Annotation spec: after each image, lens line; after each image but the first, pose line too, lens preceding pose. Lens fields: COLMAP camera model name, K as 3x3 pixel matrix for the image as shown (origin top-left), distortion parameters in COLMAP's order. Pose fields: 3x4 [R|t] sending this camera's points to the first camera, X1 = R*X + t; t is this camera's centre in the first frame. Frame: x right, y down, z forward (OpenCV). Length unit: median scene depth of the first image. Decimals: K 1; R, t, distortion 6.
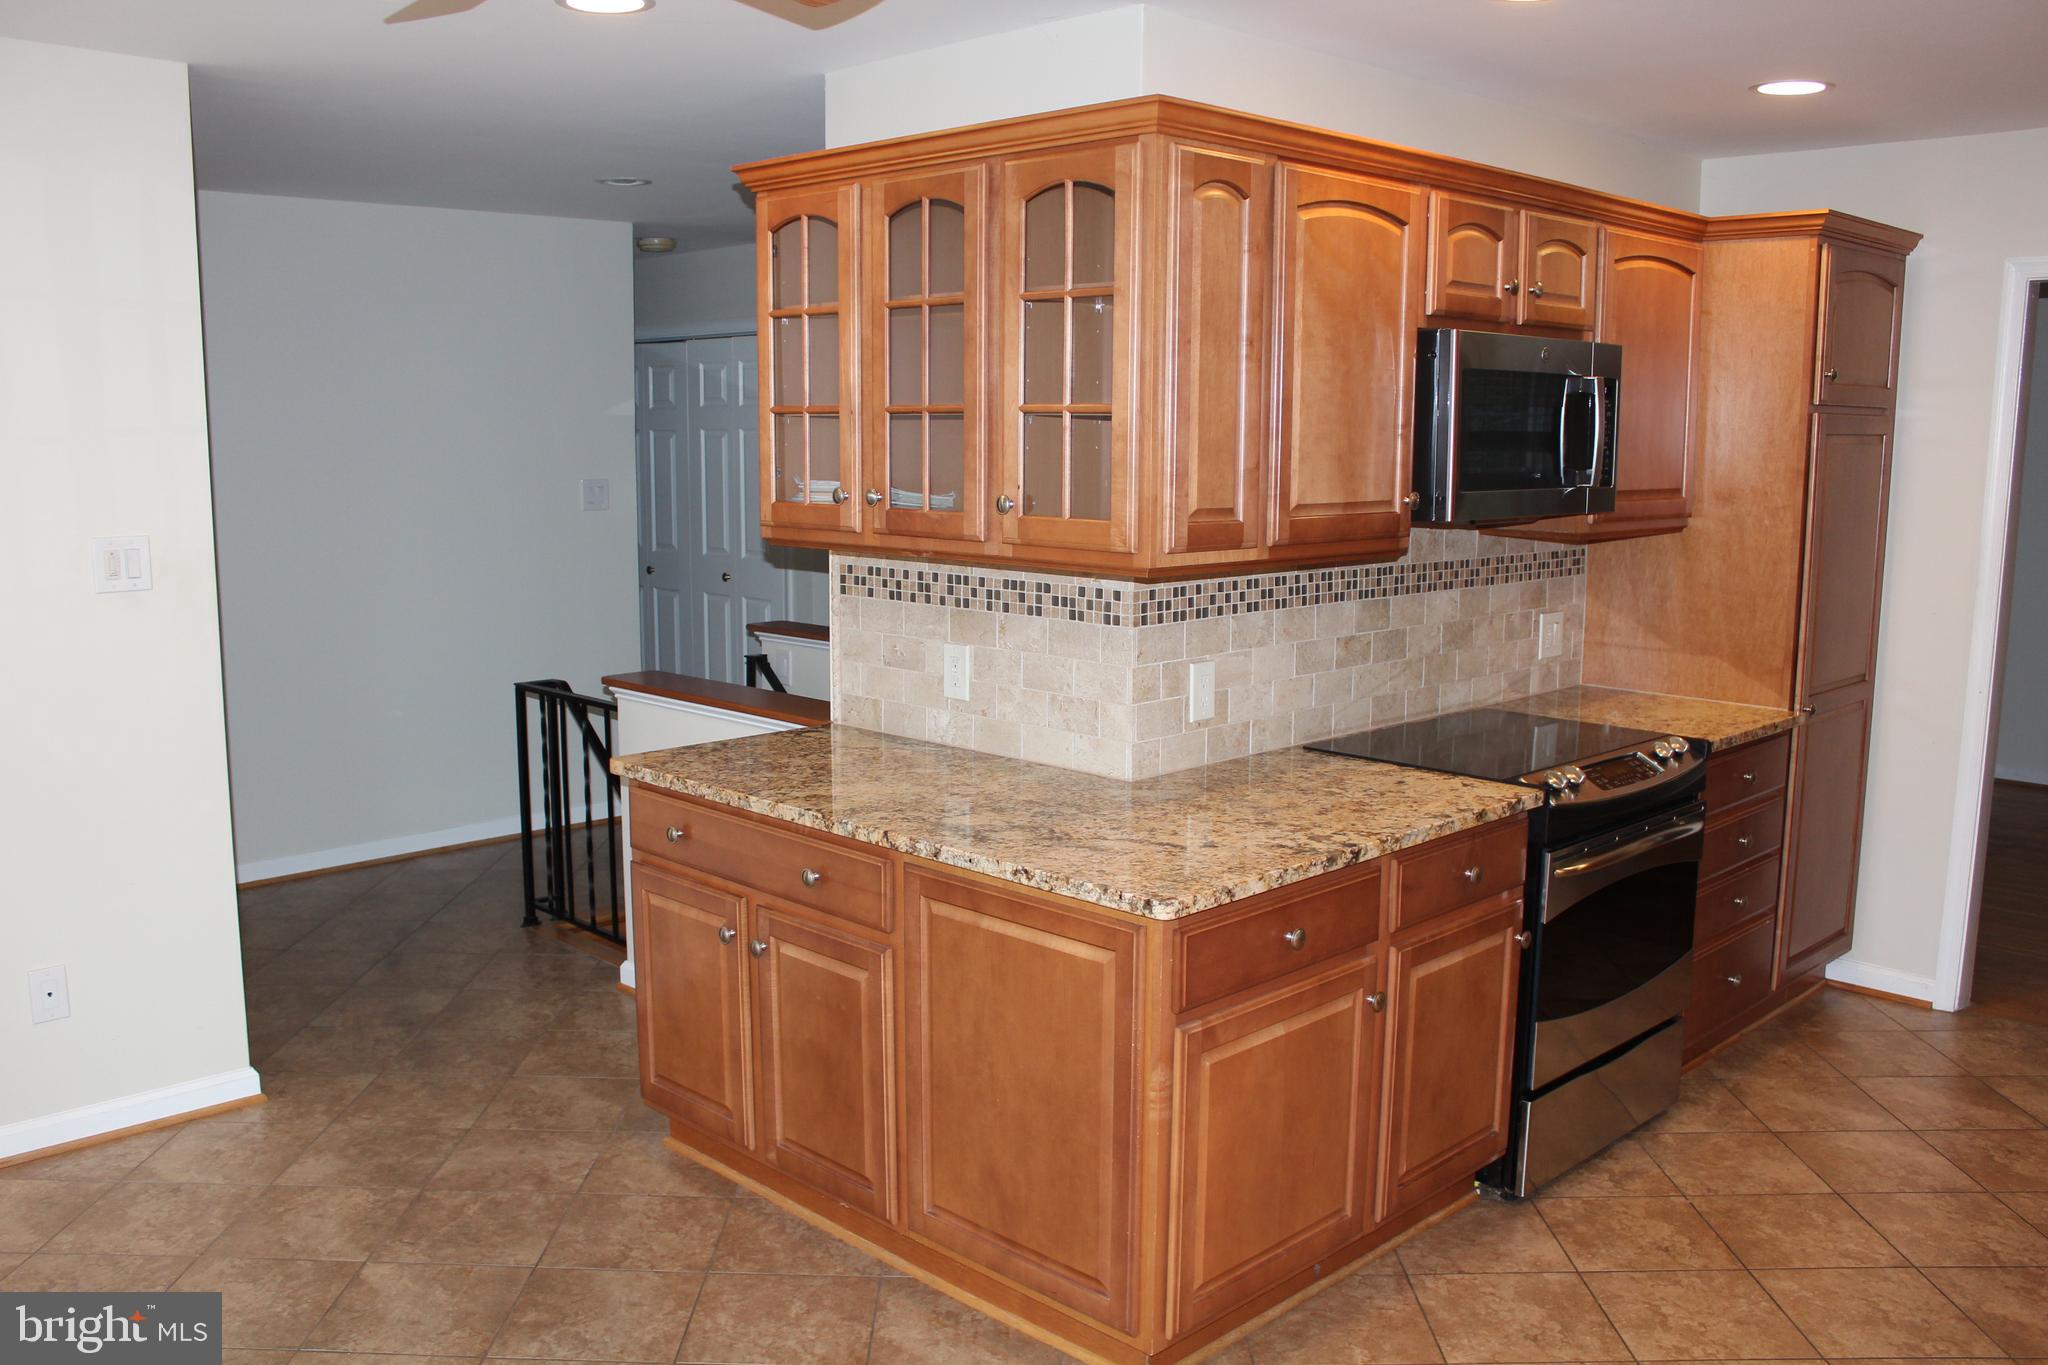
lens RADIAL K [[1720.4, 0, 1013.2], [0, 1720.4, 682.2], [0, 0, 1]] dist [-0.140810, 0.074889]
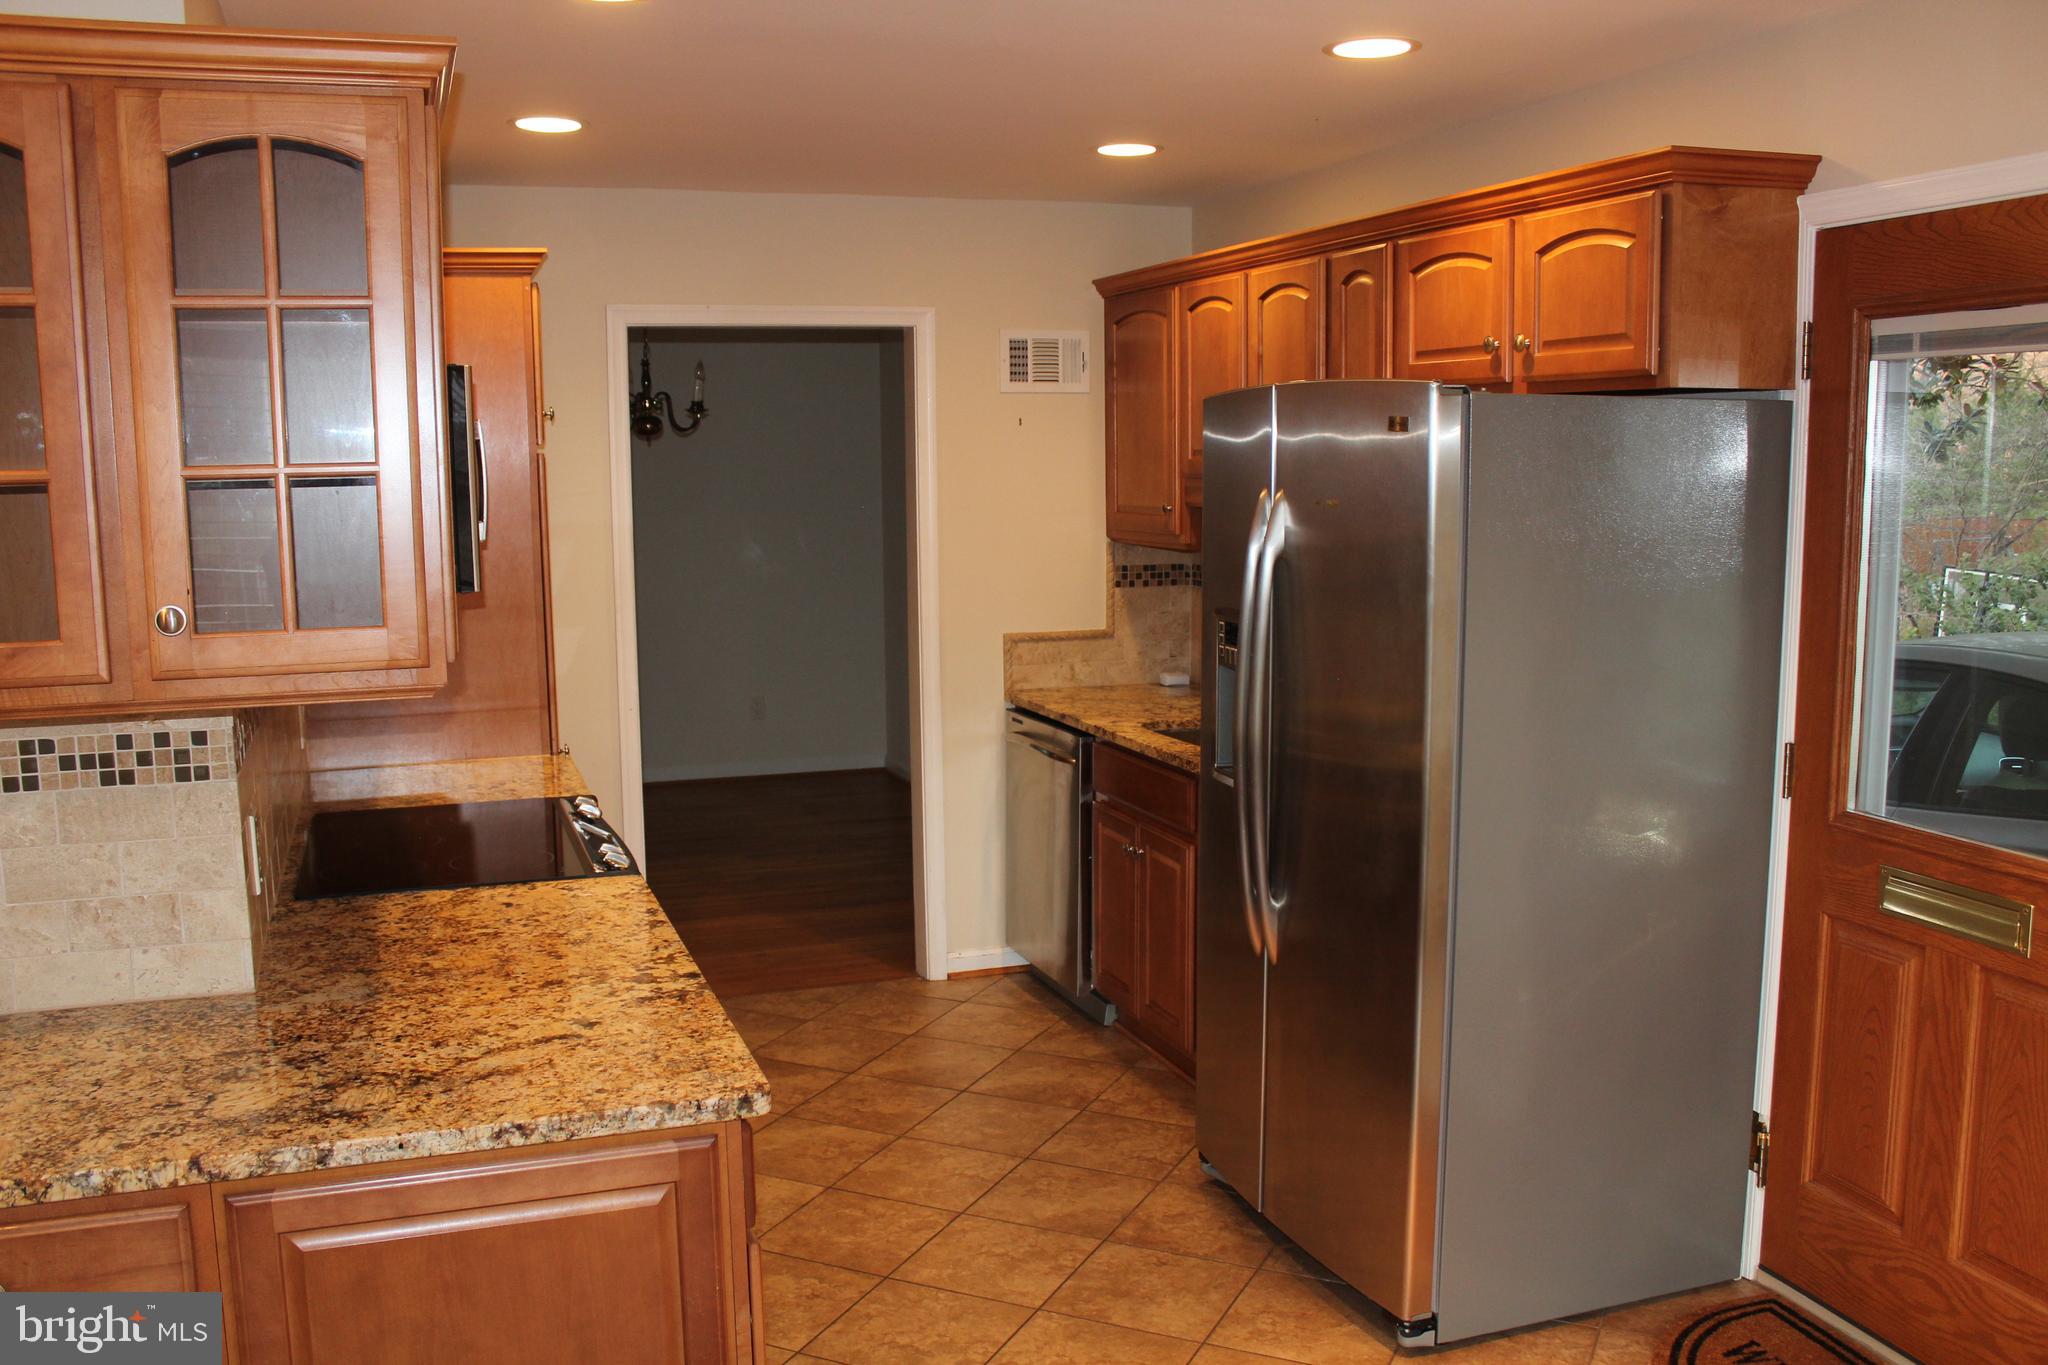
lens RADIAL K [[1720.4, 0, 1017.5], [0, 1720.4, 697.6], [0, 0, 1]] dist [-0.140810, 0.074889]
pose [[0.436782, -0.134938, 0.889389, -0.425629], [0.149537, 0.985821, 0.076130, -0.073464], [-0.887051, 0.099744, 0.450767, 0.423077]]
